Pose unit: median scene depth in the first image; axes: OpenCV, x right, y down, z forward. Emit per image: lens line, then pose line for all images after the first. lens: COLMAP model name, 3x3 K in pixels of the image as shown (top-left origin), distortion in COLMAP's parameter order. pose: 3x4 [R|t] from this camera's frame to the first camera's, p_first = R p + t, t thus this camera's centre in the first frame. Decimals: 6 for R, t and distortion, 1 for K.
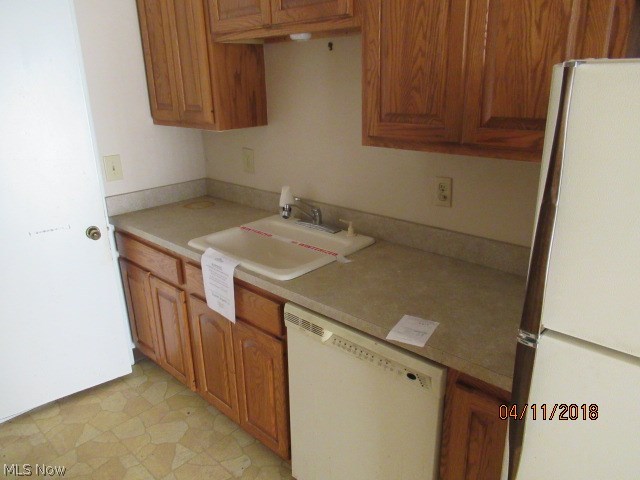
lens RADIAL K [[483.0, 0, 320.0], [0, 483.0, 240.0], [0, 0, 1]] dist [0.005129, 0.001874]
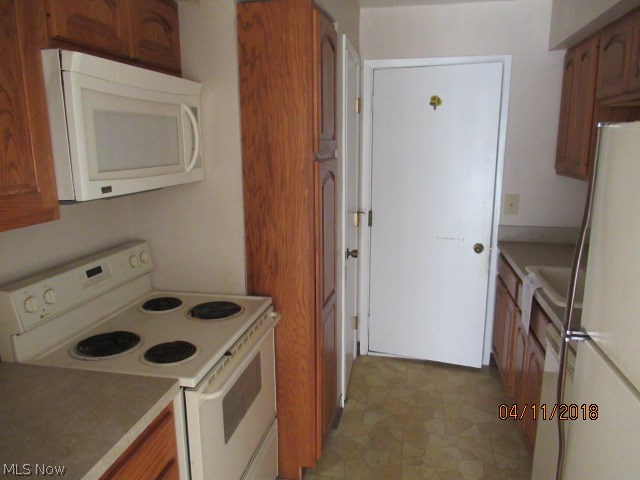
lens RADIAL K [[483.0, 0, 320.0], [0, 483.0, 240.0], [0, 0, 1]] dist [0.005129, 0.001874]
pose [[0.532891, 0.192060, -0.824100, 0.392687], [-0.290206, 0.956316, 0.035216, 0.043698], [0.794863, 0.220392, 0.565349, -0.100765]]
